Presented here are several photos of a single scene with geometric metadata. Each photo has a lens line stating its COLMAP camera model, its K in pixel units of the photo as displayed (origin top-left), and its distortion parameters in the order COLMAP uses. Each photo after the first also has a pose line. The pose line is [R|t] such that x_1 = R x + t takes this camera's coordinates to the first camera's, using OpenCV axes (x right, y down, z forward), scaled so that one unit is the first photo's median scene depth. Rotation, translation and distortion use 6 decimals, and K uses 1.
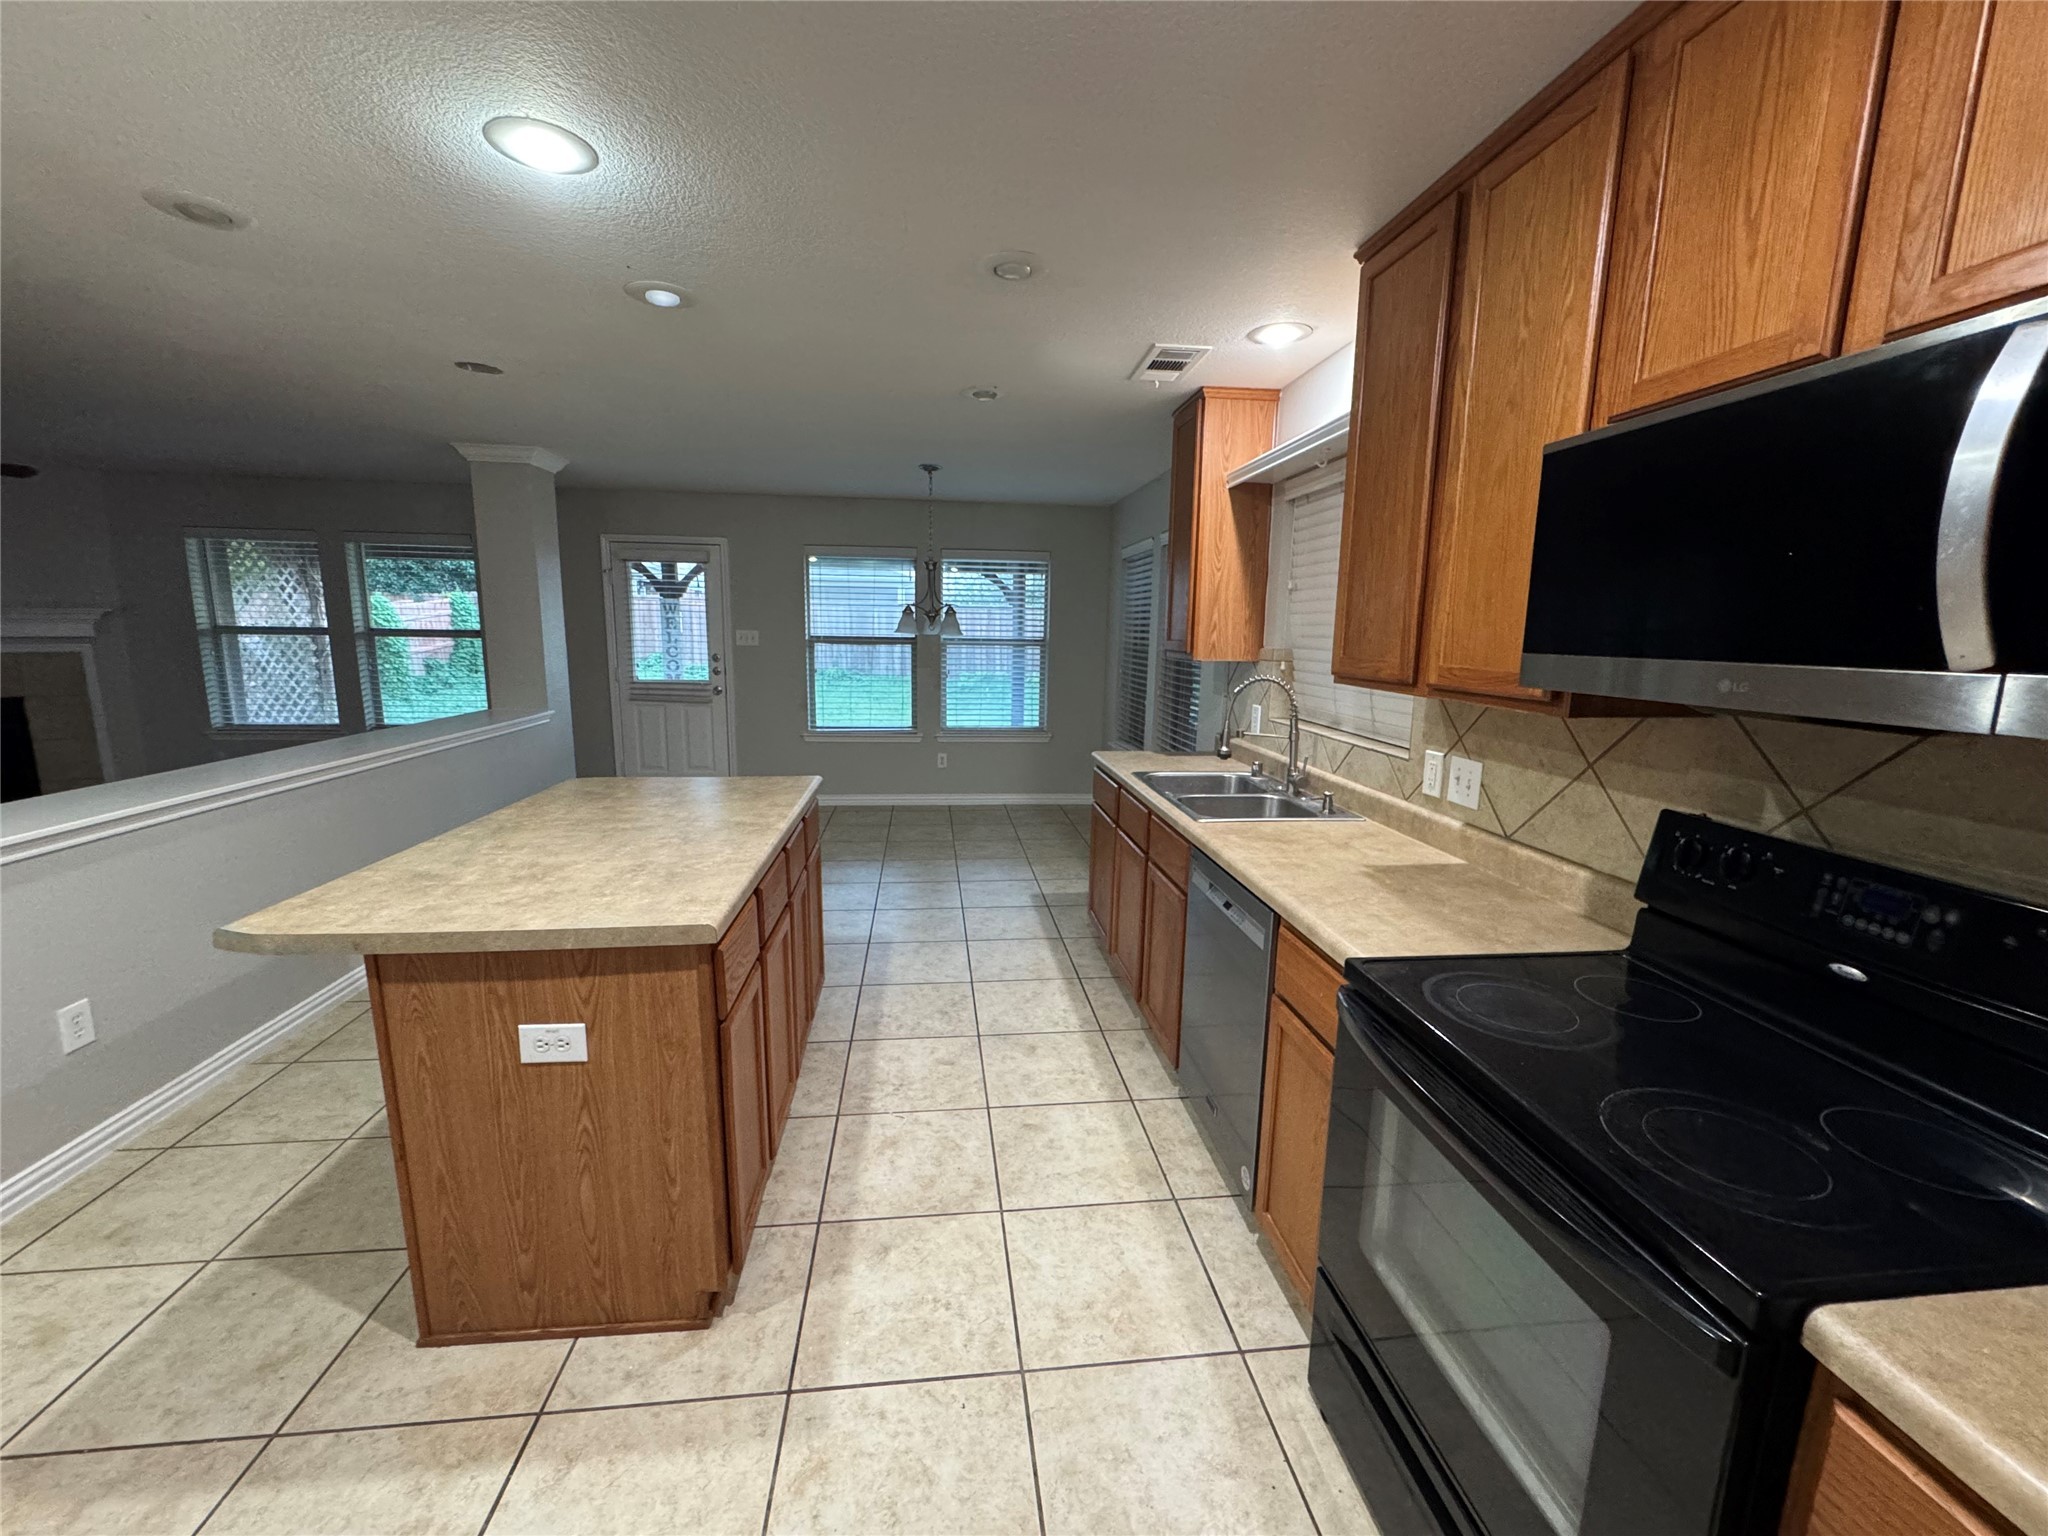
lens RADIAL K [[818.4, 0, 1024.0], [0, 818.4, 768.0], [0, 0, 1]] dist [-0.001846, 0.000251]
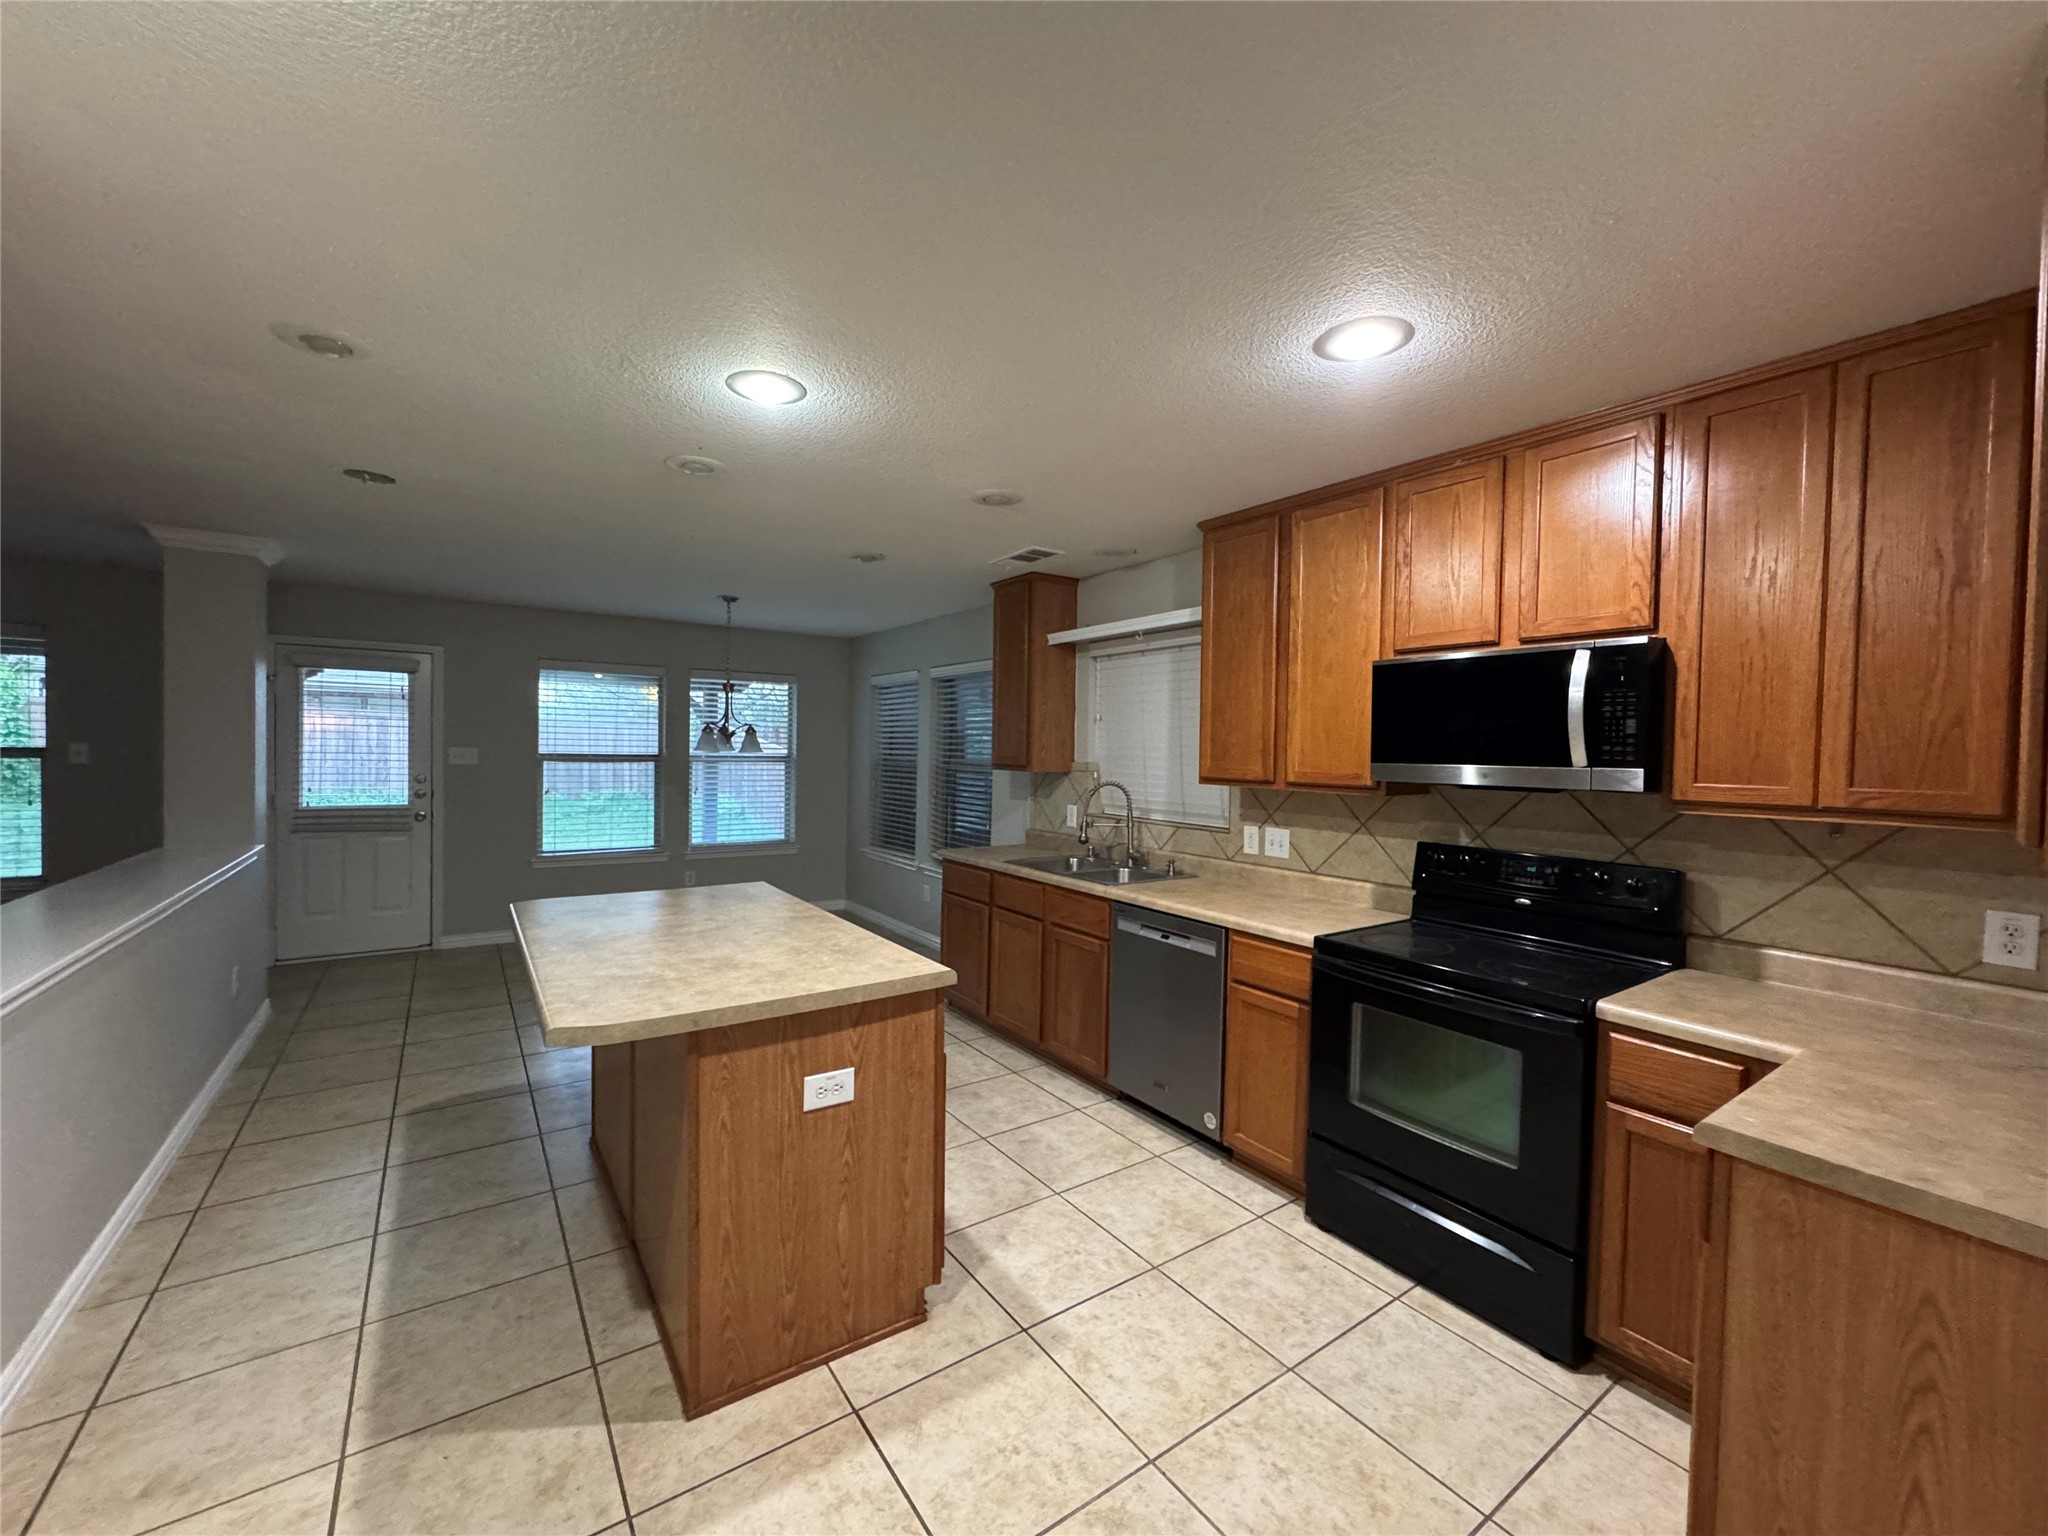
lens RADIAL K [[818.4, 0, 1024.0], [0, 818.4, 768.0], [0, 0, 1]] dist [-0.001846, 0.000251]
pose [[0.879200, -0.012203, 0.476297, -0.826396], [0.078259, 0.989793, -0.119098, 0.030331], [-0.469982, 0.141986, 0.871181, -0.240019]]
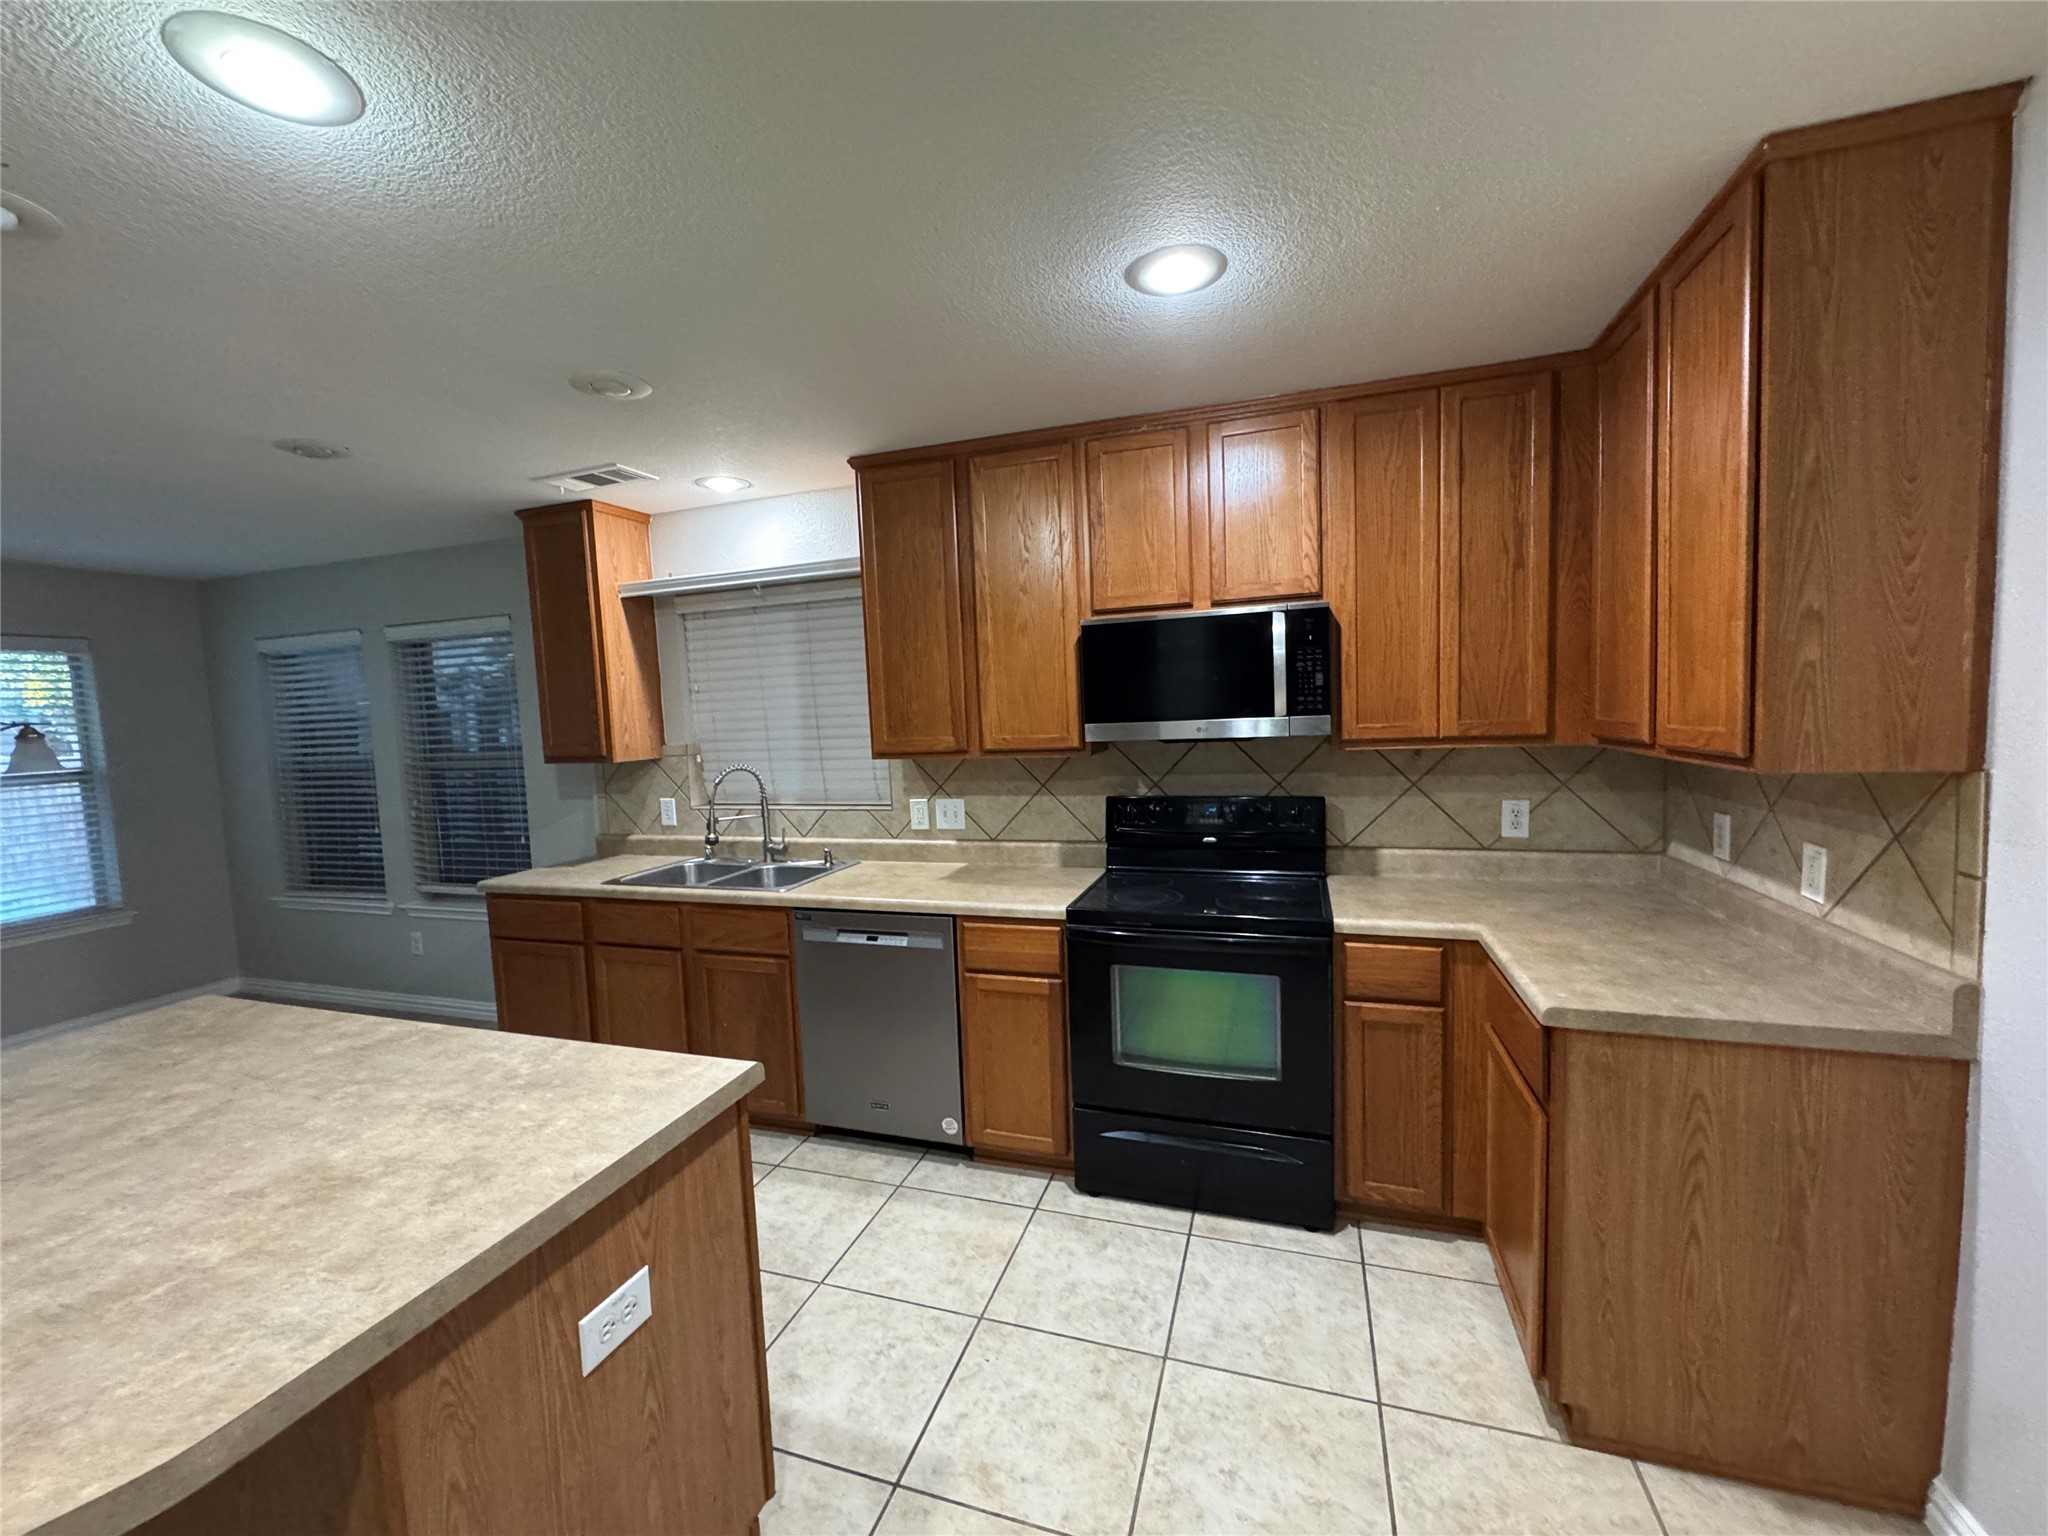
lens RADIAL K [[818.4, 0, 1024.0], [0, 818.4, 768.0], [0, 0, 1]] dist [-0.001846, 0.000251]
pose [[0.420438, -0.103536, 0.901395, -0.957085], [0.202271, 0.979162, 0.018123, -0.082563], [-0.884488, 0.174706, 0.432619, 0.248273]]
